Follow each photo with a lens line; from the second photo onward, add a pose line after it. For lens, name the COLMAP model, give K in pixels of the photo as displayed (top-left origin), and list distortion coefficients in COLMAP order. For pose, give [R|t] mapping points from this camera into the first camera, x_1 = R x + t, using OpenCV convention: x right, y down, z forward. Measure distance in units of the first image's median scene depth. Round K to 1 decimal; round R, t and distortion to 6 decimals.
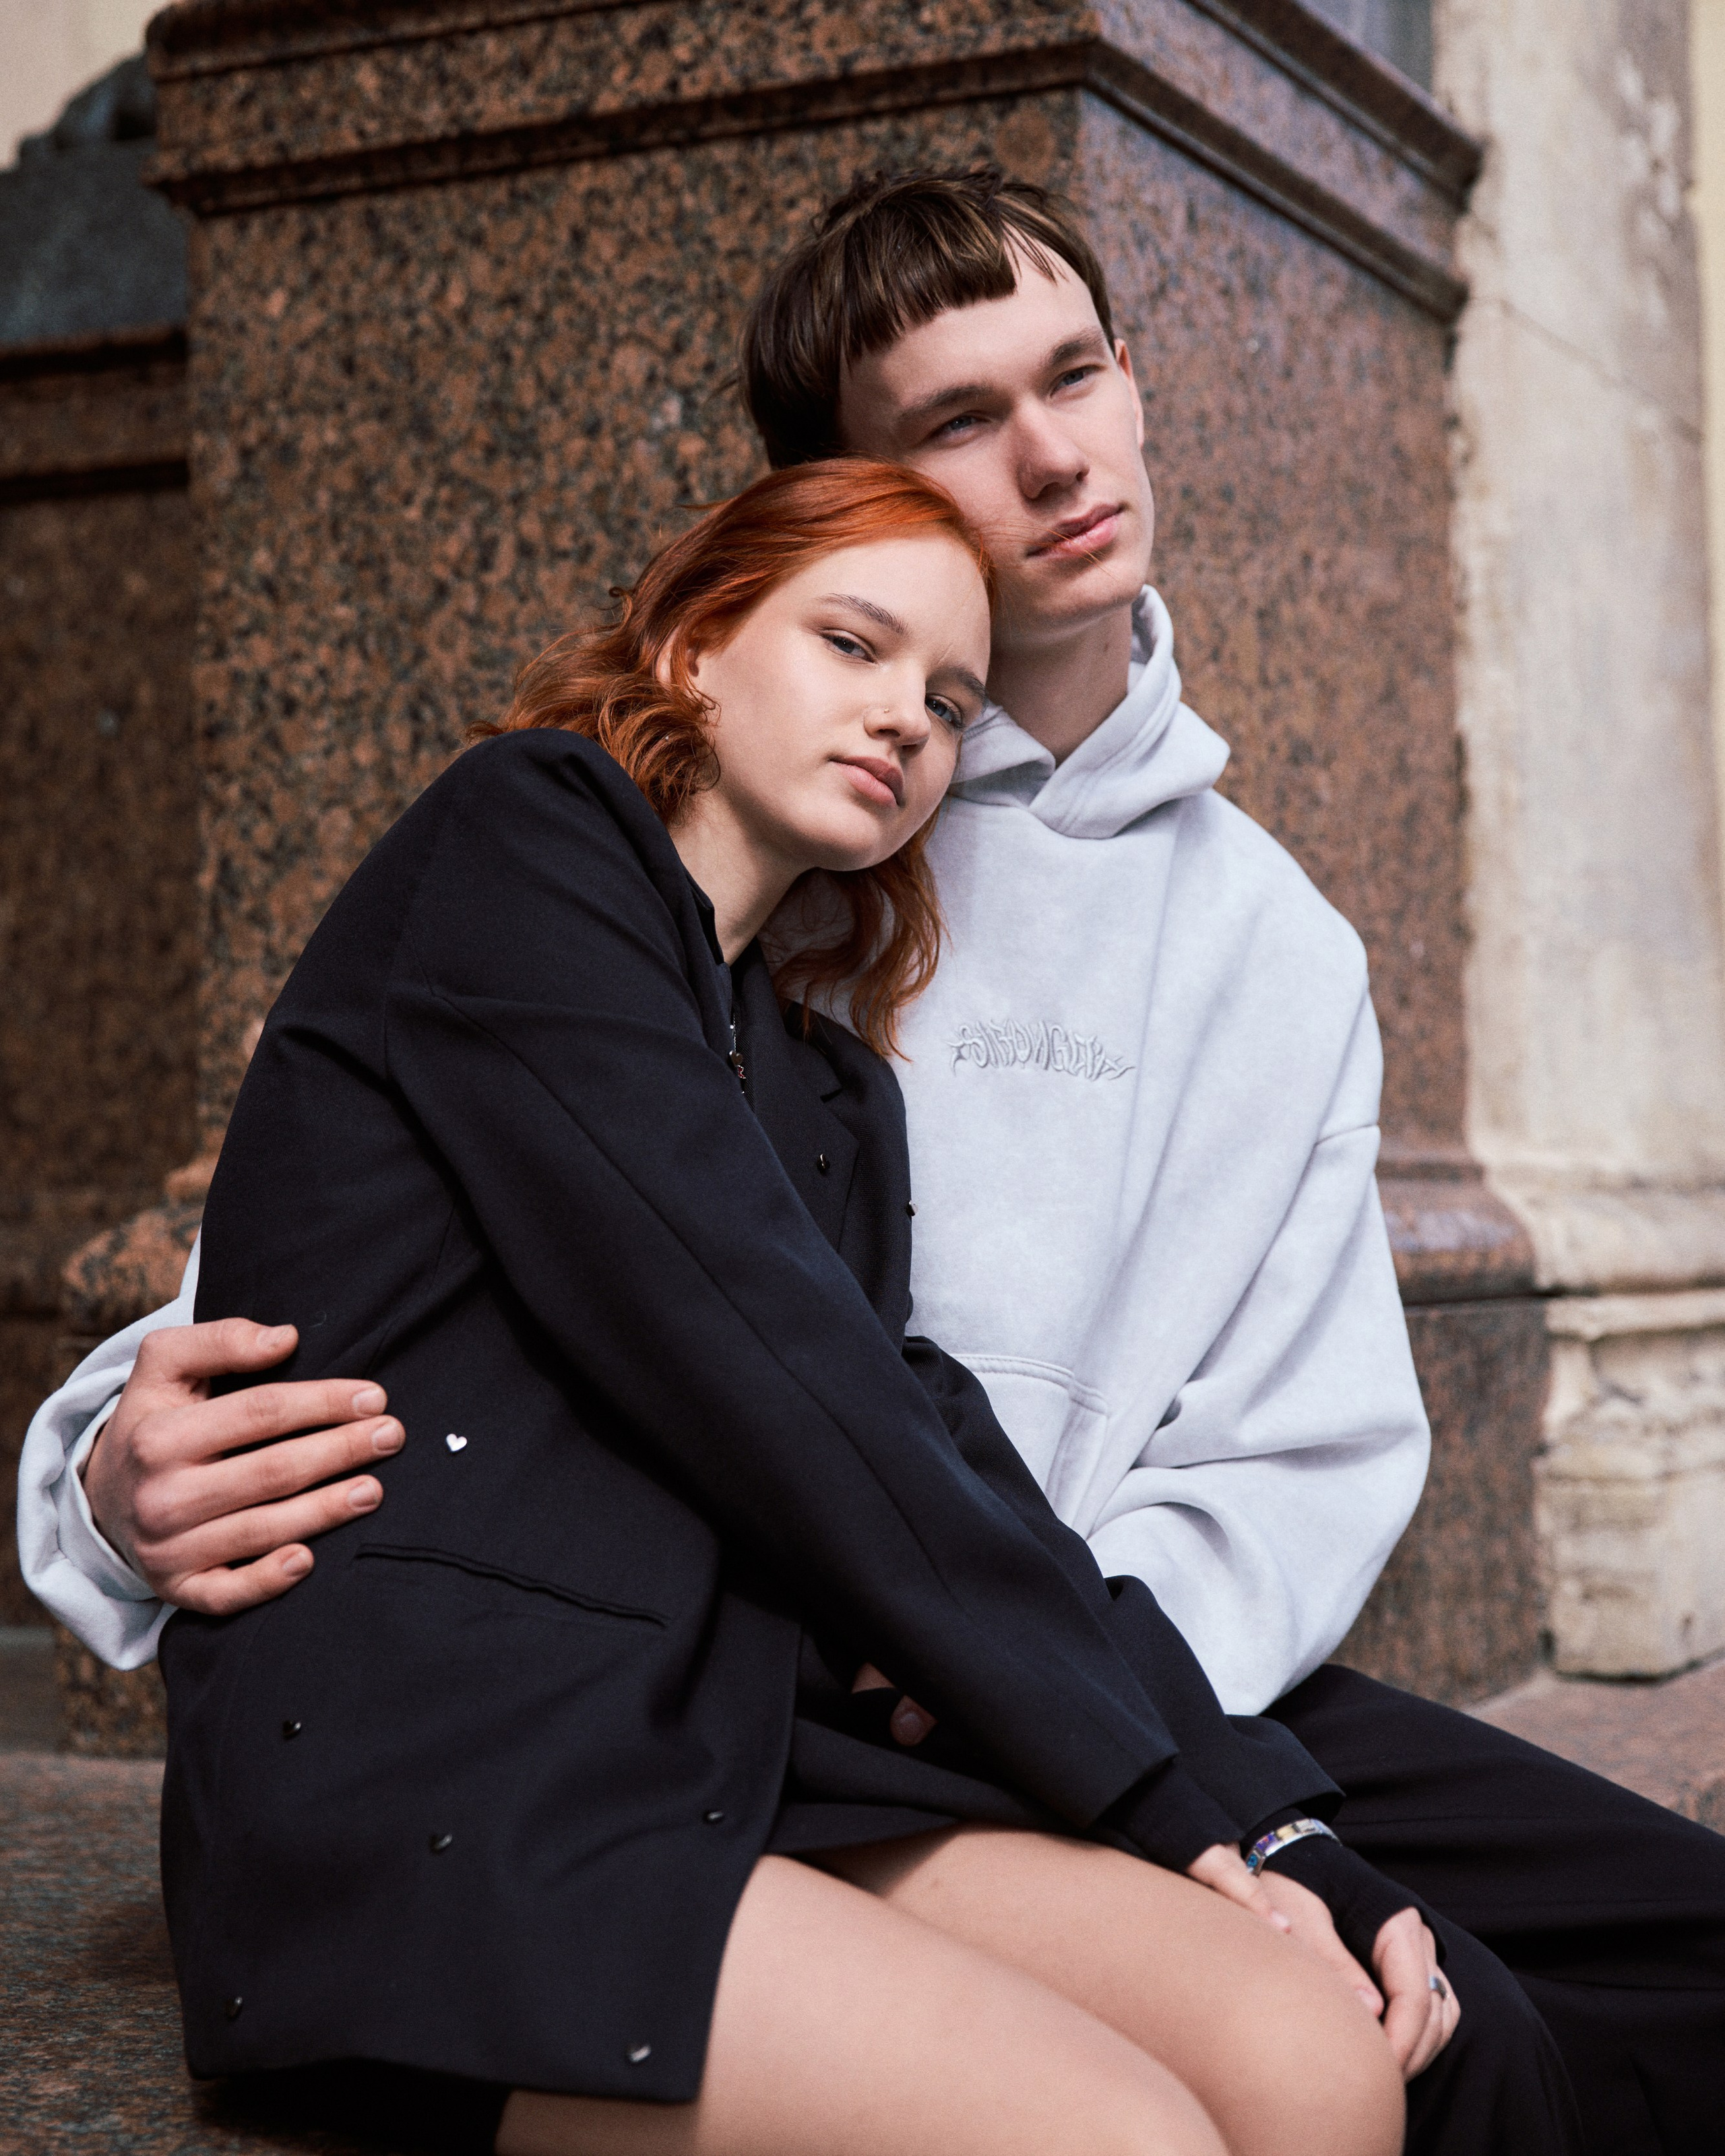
lens RADIAL K [[4183.3, 0, 855.9], [0, 4183.3, 1063.9], [0, 0, 1]] dist [-0.028503, 0.000000]
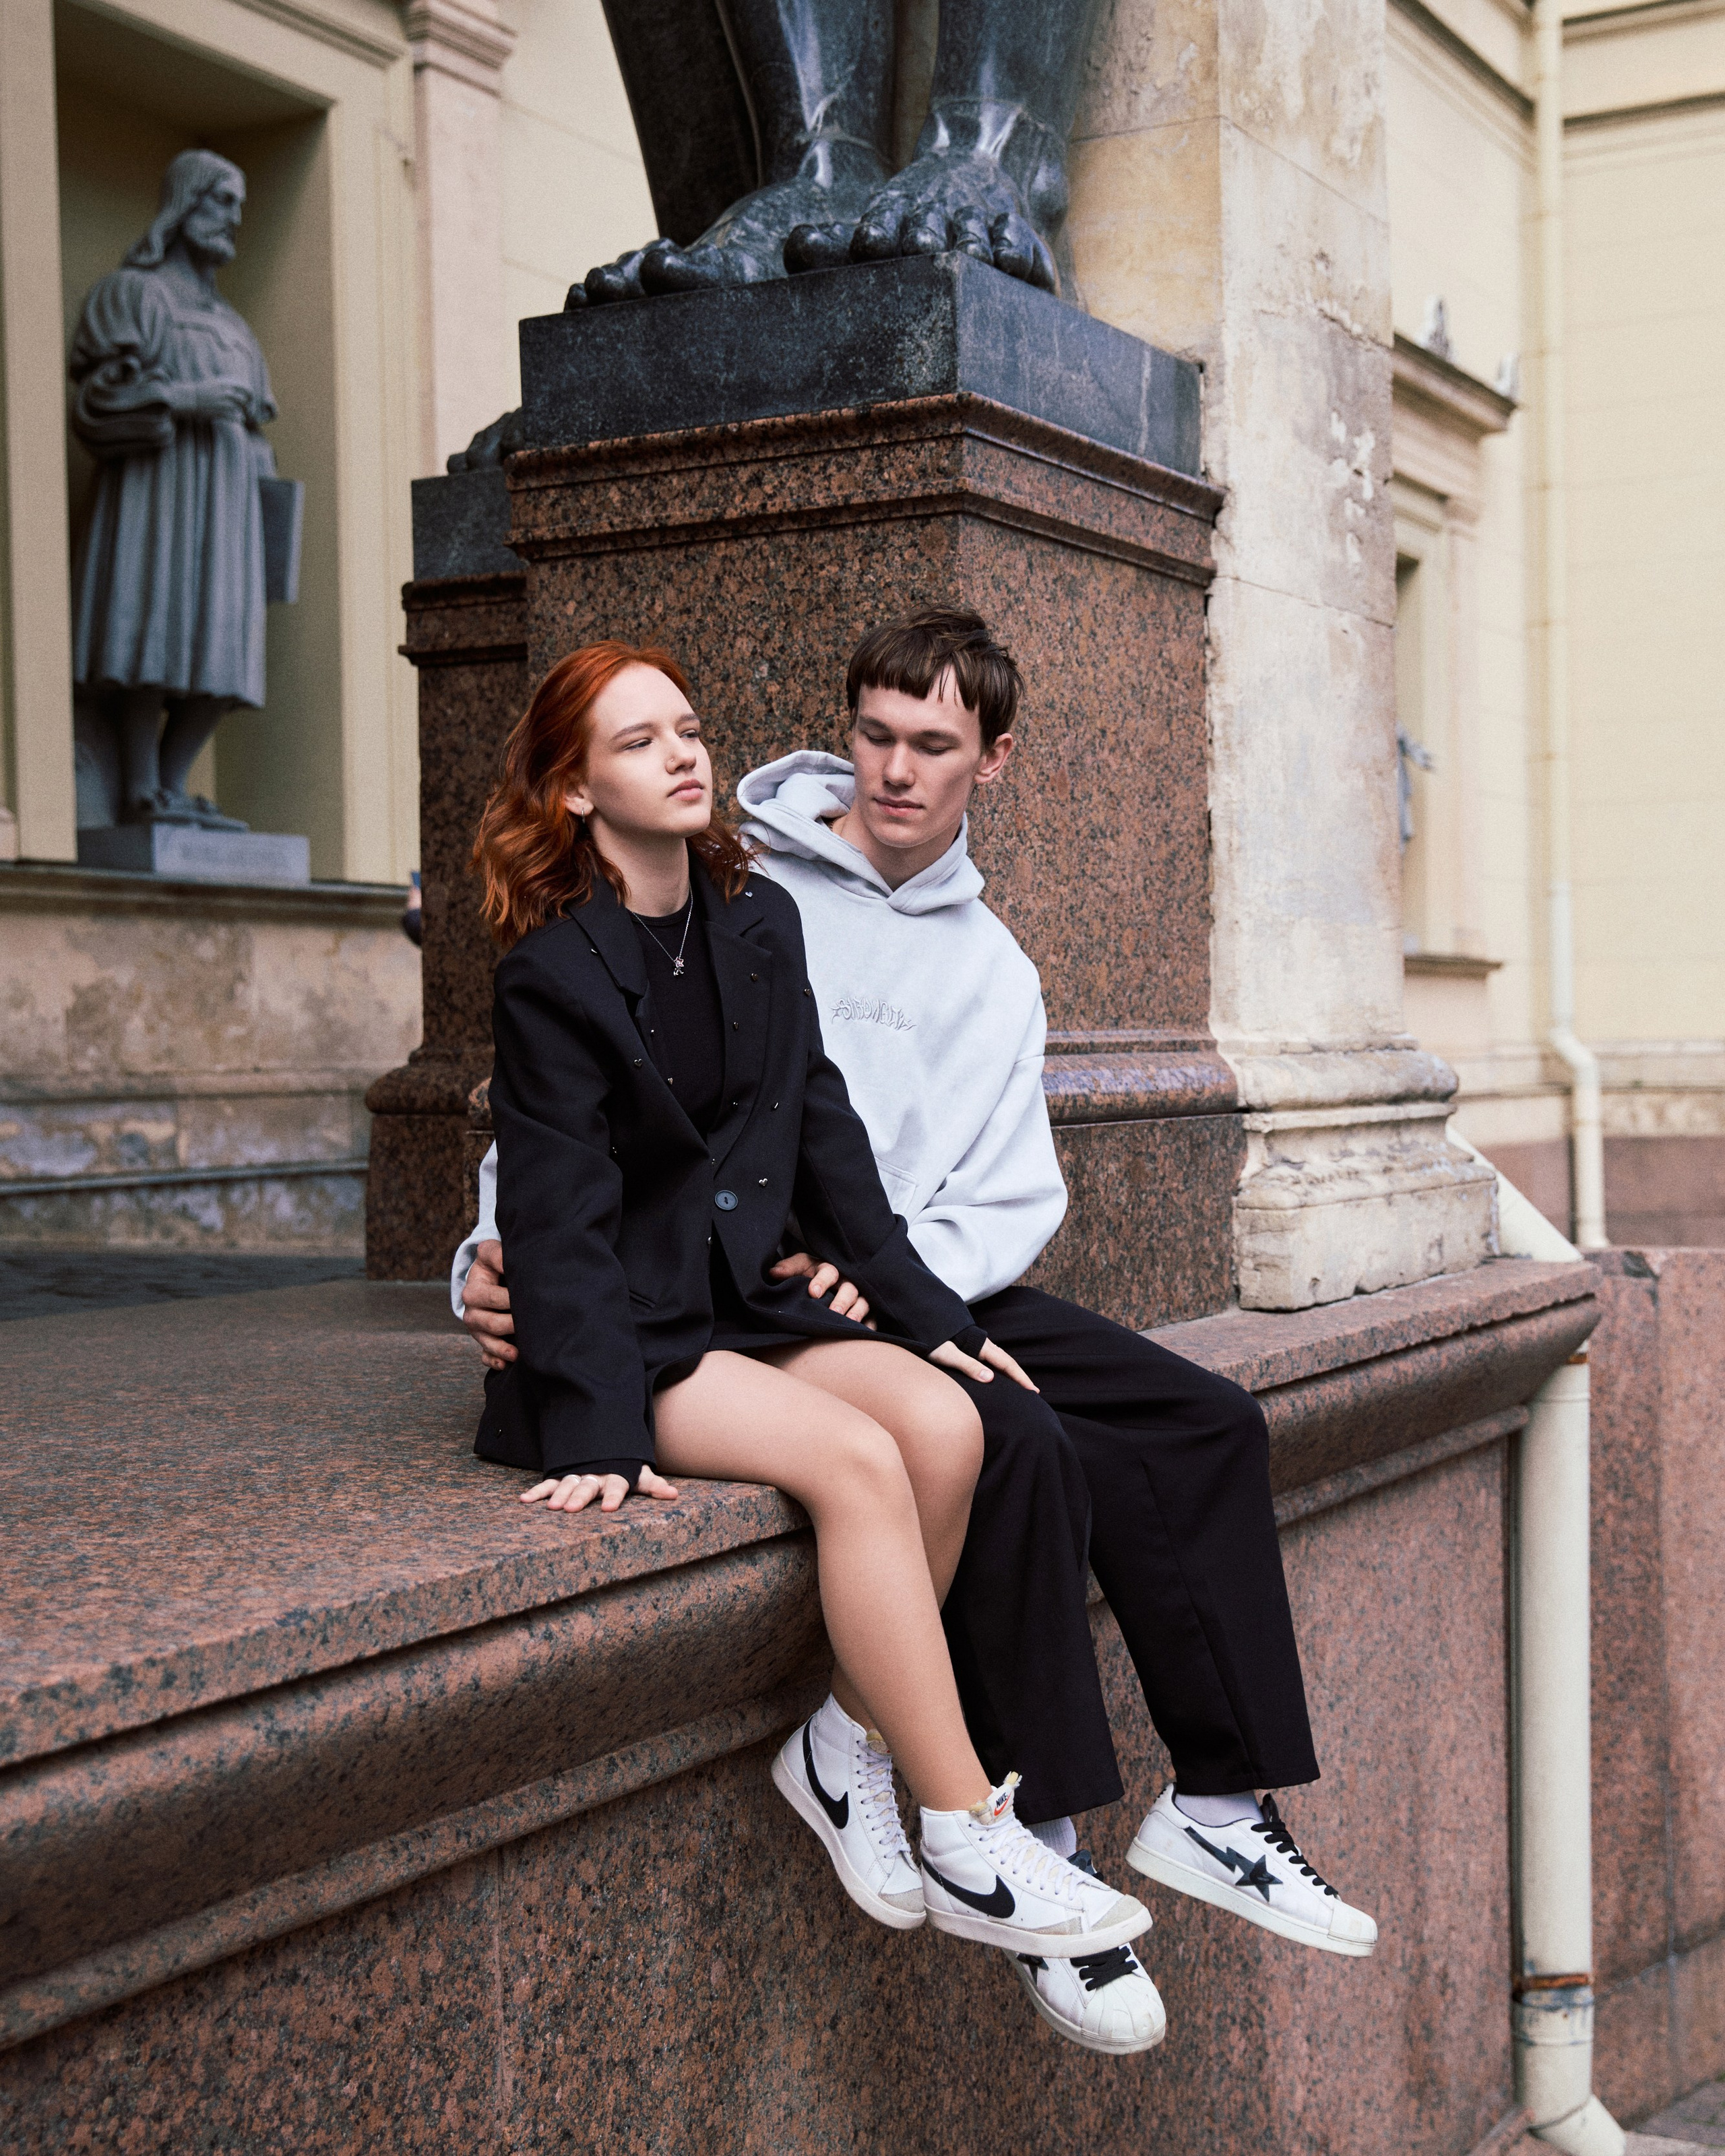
lens RADIAL K [[2950.7, 0, 869.8], [0, 2950.7, 1088.3], [0, 0, 1]] dist [-0.035850, 0.000000]
pose [[0.997382, 0.004476, -0.072175, 0.103052], [0.000066, 0.998025, 0.062817, -0.043309], [0.072313, -0.062657, 0.995412, -0.386350]]
